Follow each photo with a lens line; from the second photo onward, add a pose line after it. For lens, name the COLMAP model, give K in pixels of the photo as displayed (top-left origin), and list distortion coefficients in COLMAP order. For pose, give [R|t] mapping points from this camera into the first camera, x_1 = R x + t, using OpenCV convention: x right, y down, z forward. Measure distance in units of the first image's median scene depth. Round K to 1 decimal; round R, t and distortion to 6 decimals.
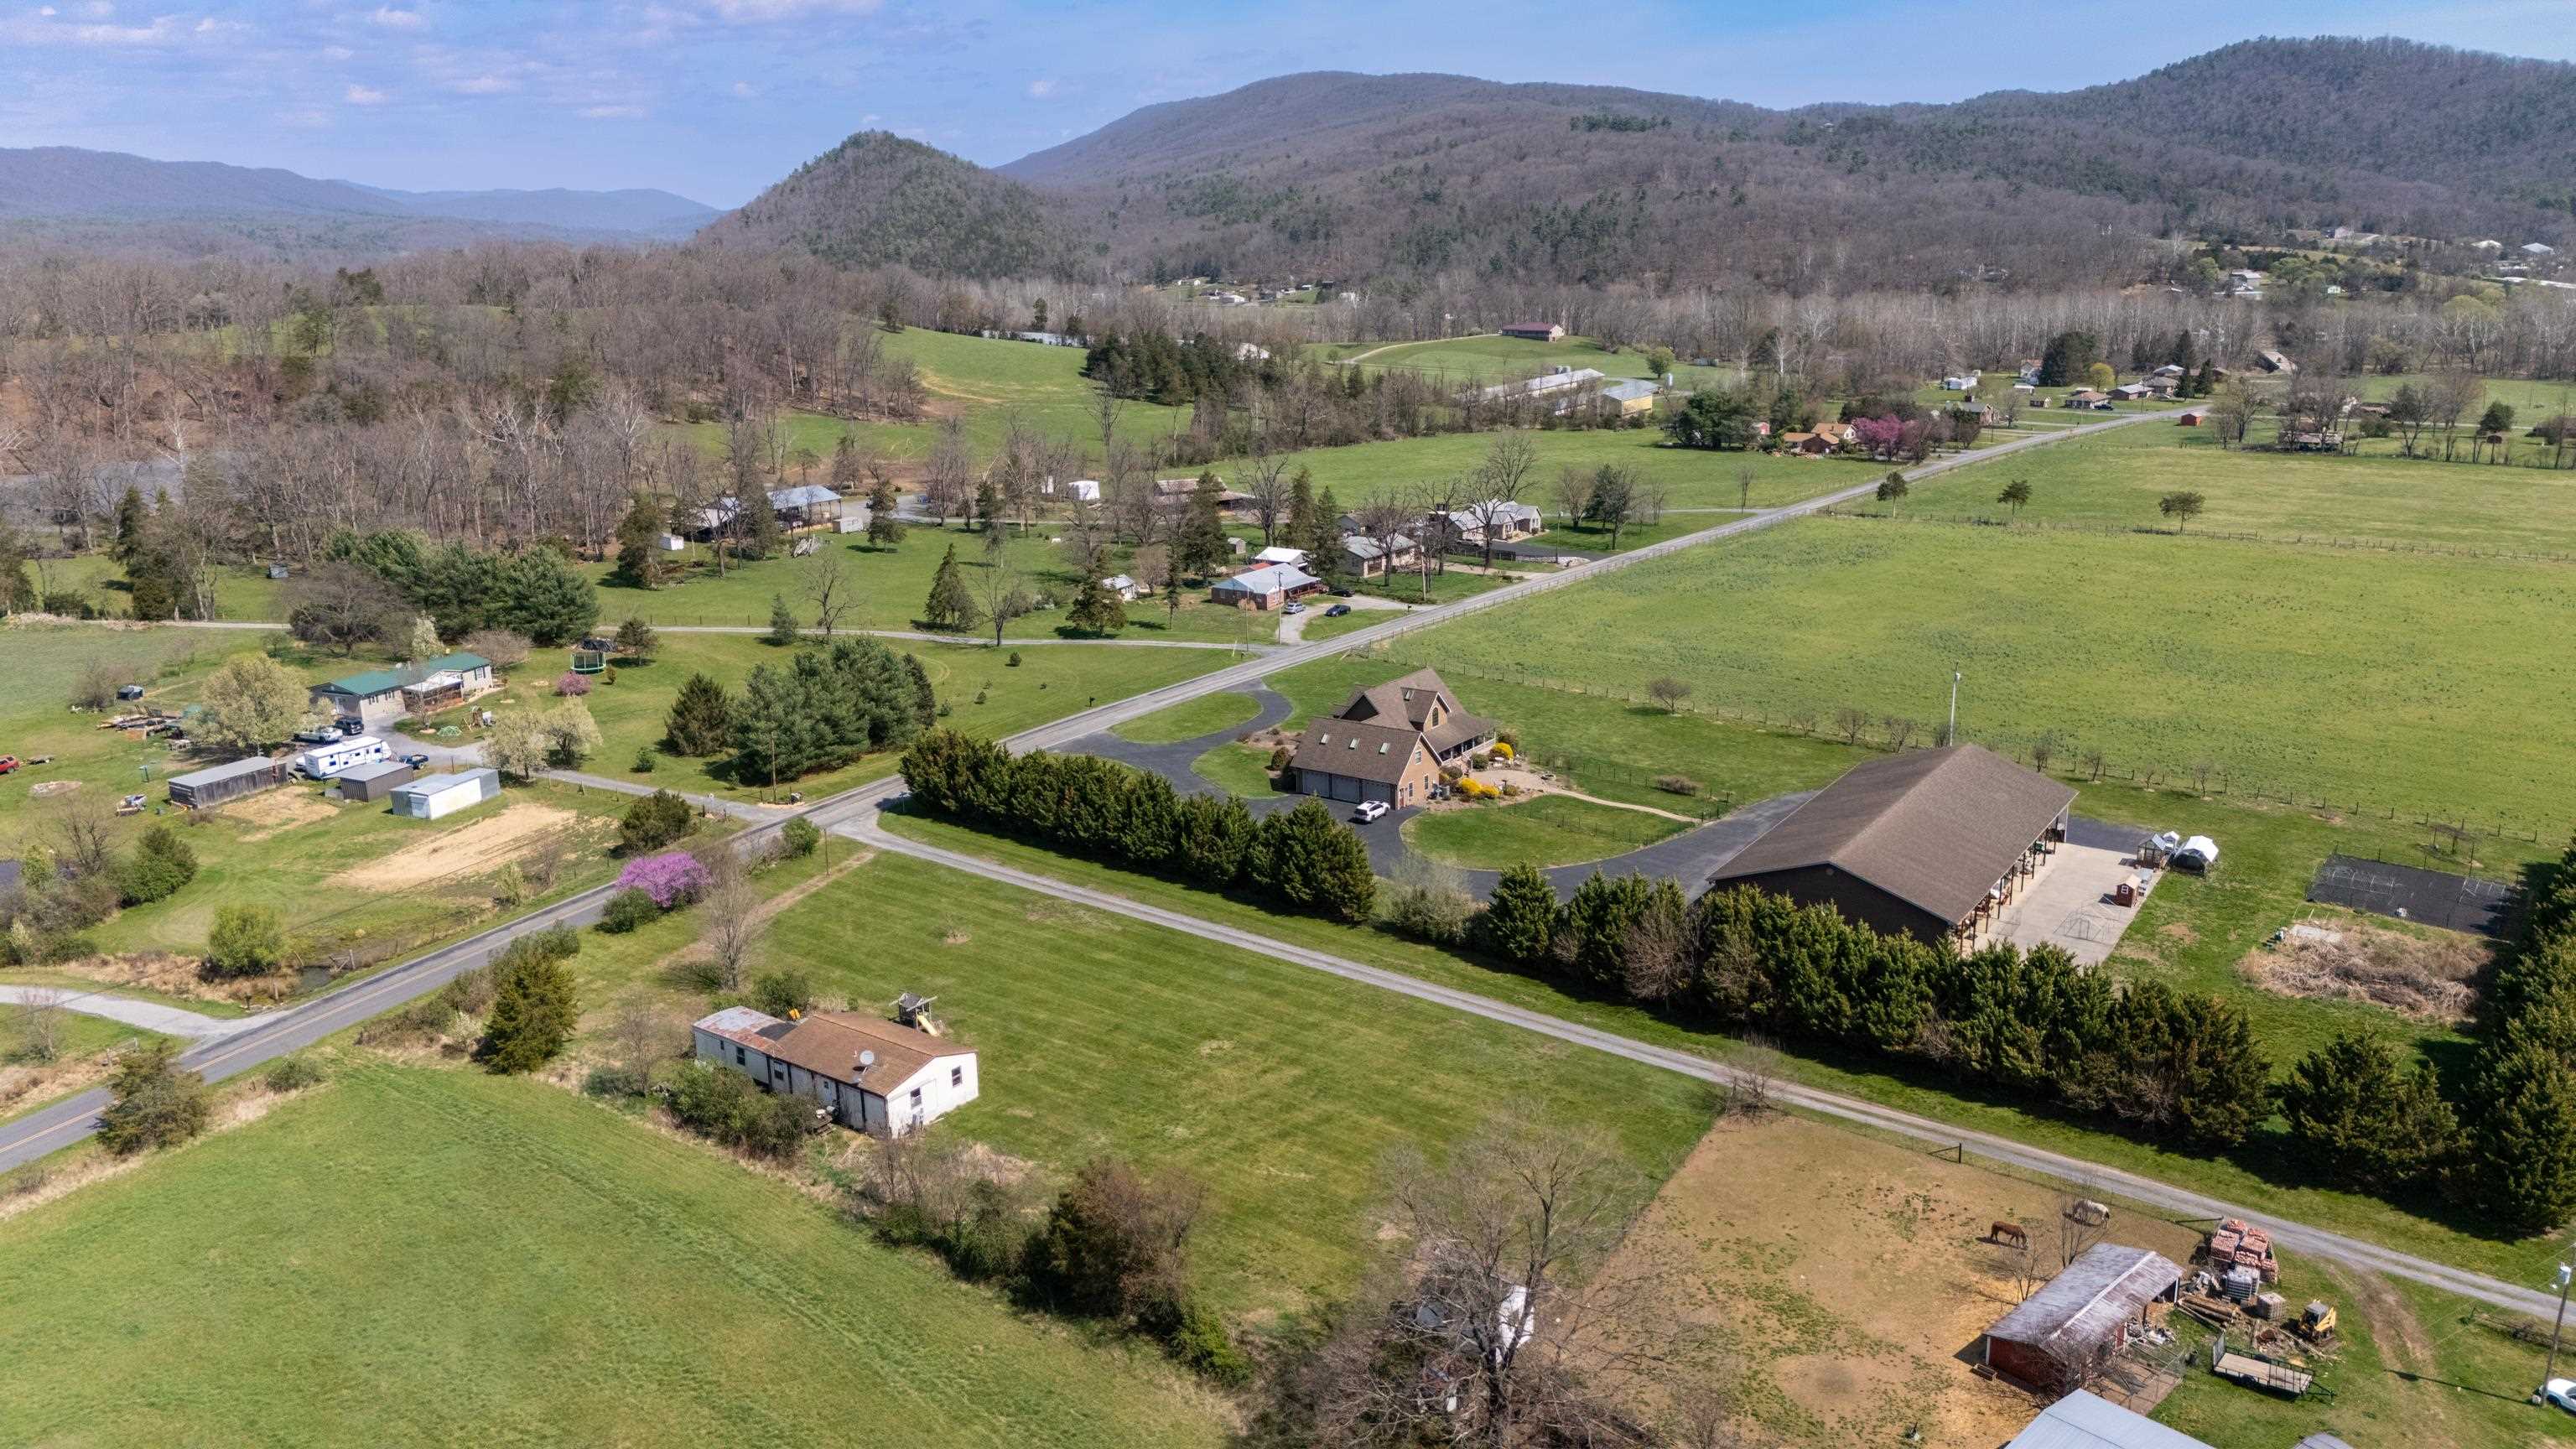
lens RADIAL K [[1888.5, 0, 1288.0], [0, 1888.5, 724.5], [0, 0, 1]] dist [0.087059, -0.091293]
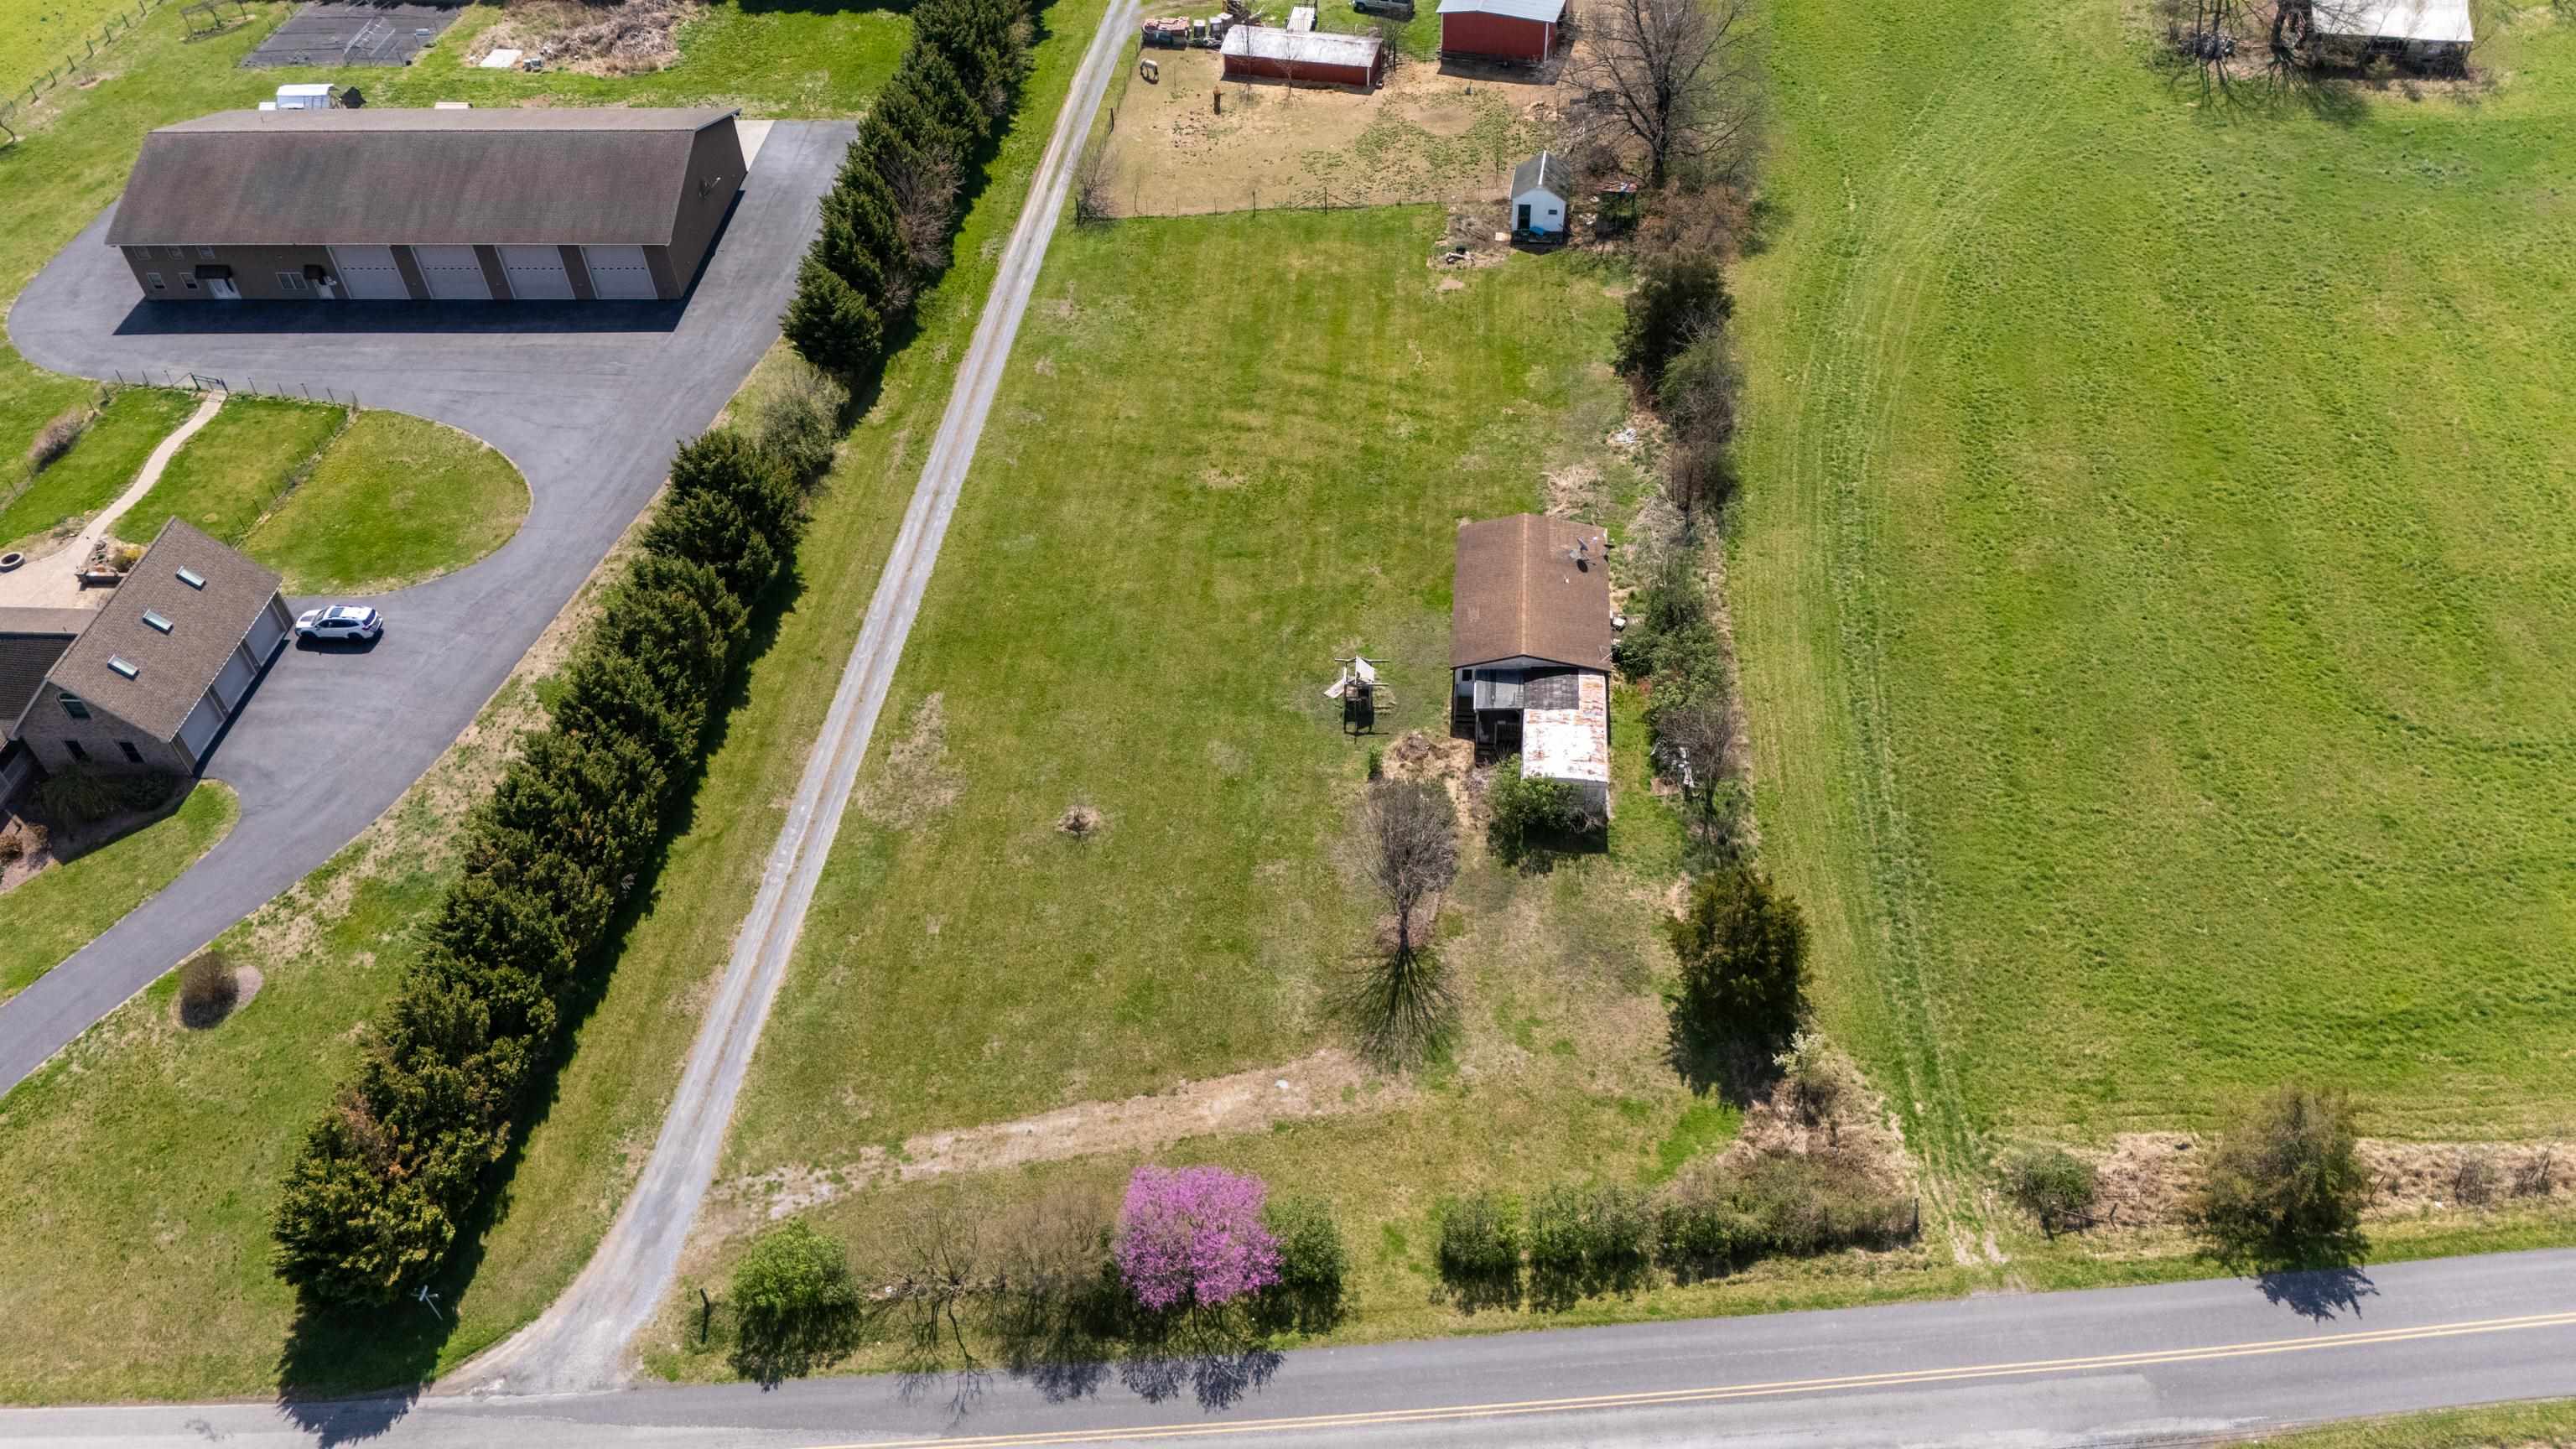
lens RADIAL K [[1894.3, 0, 1288.0], [0, 1894.3, 724.5], [0, 0, 1]] dist [0.075197, -0.070538]
pose [[-0.513558, -0.567945, 0.643193, -0.586815], [0.265540, 0.607601, 0.748538, -0.349613], [-0.815933, 0.555211, -0.161226, 1.018870]]
